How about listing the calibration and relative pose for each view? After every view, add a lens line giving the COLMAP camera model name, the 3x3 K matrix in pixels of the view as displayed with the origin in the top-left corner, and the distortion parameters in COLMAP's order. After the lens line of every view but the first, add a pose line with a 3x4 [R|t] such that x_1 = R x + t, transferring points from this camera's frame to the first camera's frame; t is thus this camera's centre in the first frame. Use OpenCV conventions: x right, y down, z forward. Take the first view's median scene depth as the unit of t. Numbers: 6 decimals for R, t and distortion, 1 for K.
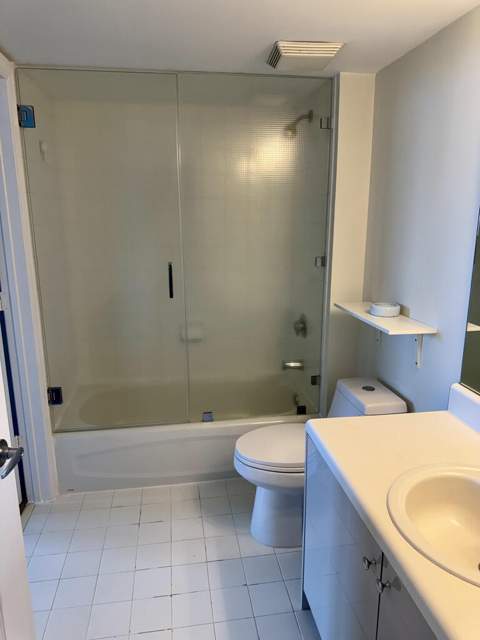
lens RADIAL K [[453.0, 0, 238.3], [0, 453.0, 318.4], [0, 0, 1]] dist [0.106918, -0.139561]
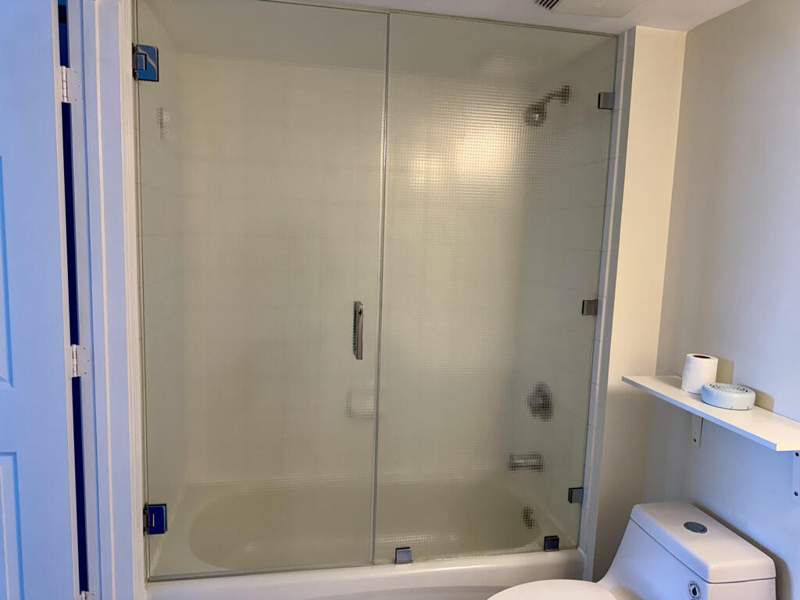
lens RADIAL K [[566.2, 0, 399.6], [0, 566.2, 303.1], [0, 0, 1]] dist [0.106918, -0.139561]
pose [[0.998318, 0.034426, 0.046654, -0.127122], [-0.029775, 0.994842, -0.096971, -0.046364], [-0.049751, 0.095418, 0.994193, 0.215493]]
